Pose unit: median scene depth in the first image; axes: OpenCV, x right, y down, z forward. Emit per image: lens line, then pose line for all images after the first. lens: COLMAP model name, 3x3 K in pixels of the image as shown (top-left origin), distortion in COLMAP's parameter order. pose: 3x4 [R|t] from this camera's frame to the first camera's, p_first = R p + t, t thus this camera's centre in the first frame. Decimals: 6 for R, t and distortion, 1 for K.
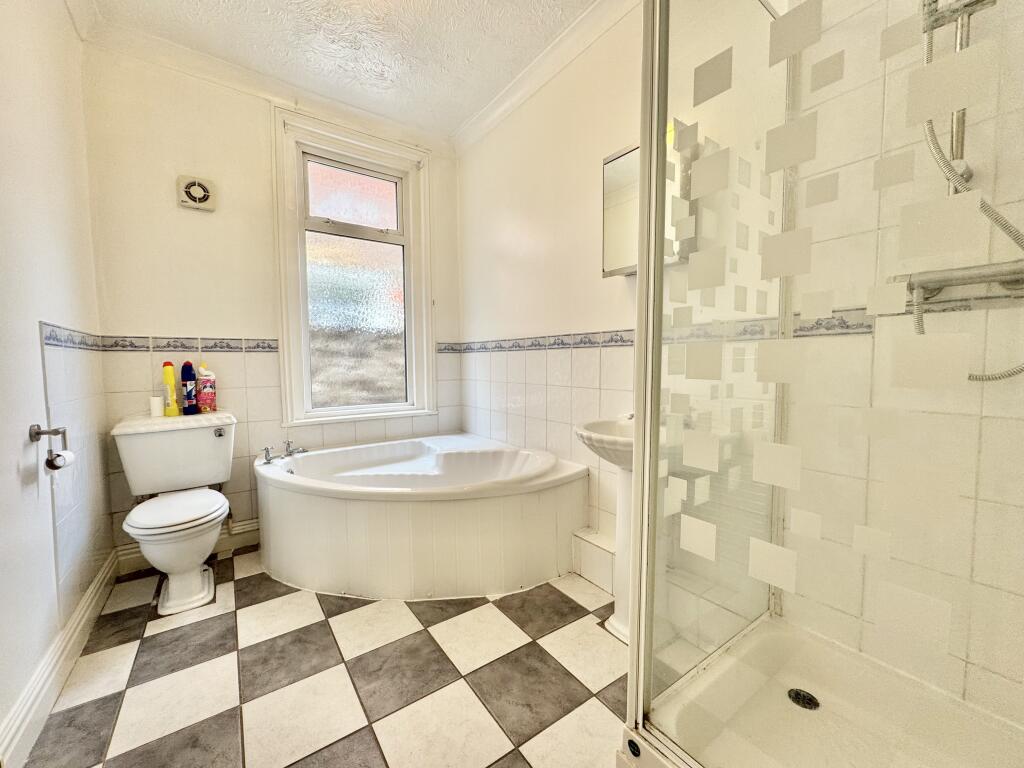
lens RADIAL K [[407.7, 0, 511.5], [0, 407.7, 385.6], [0, 0, 1]] dist [0.000008, 0.000019]
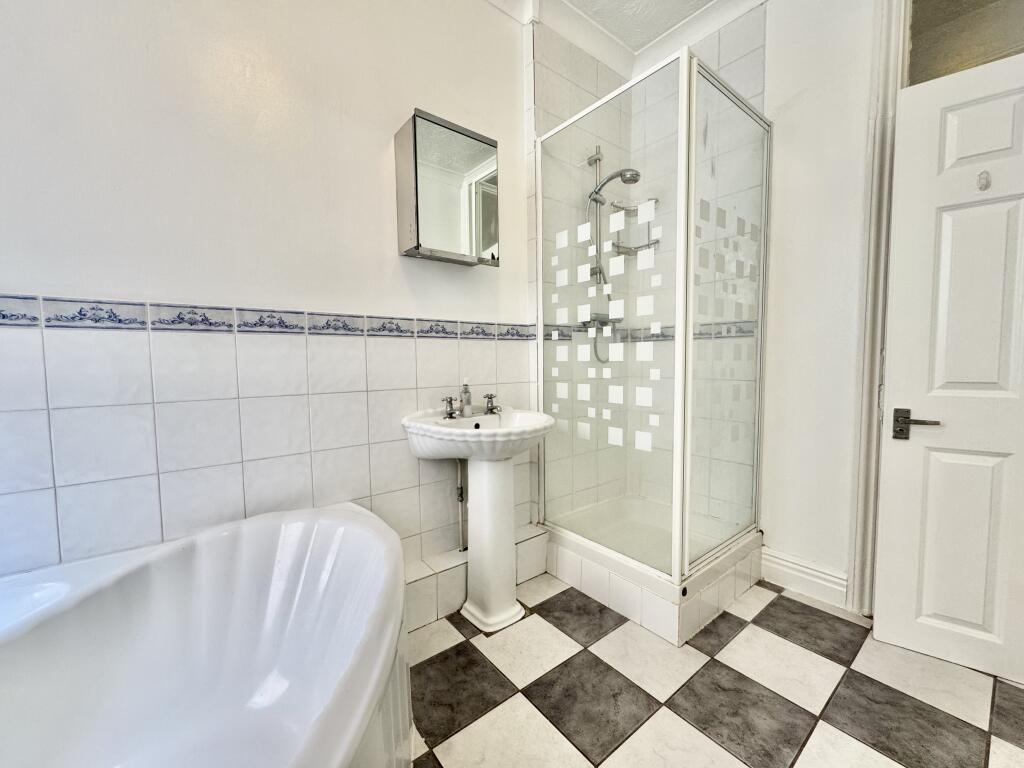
lens RADIAL K [[407.7, 0, 511.5], [0, 407.7, 385.6], [0, 0, 1]] dist [0.000008, 0.000019]
pose [[-0.054987, -0.064438, 0.996406, -0.671066], [0.060838, 0.995845, 0.067759, -0.046293], [-0.996632, 0.064345, -0.050838, 0.938219]]
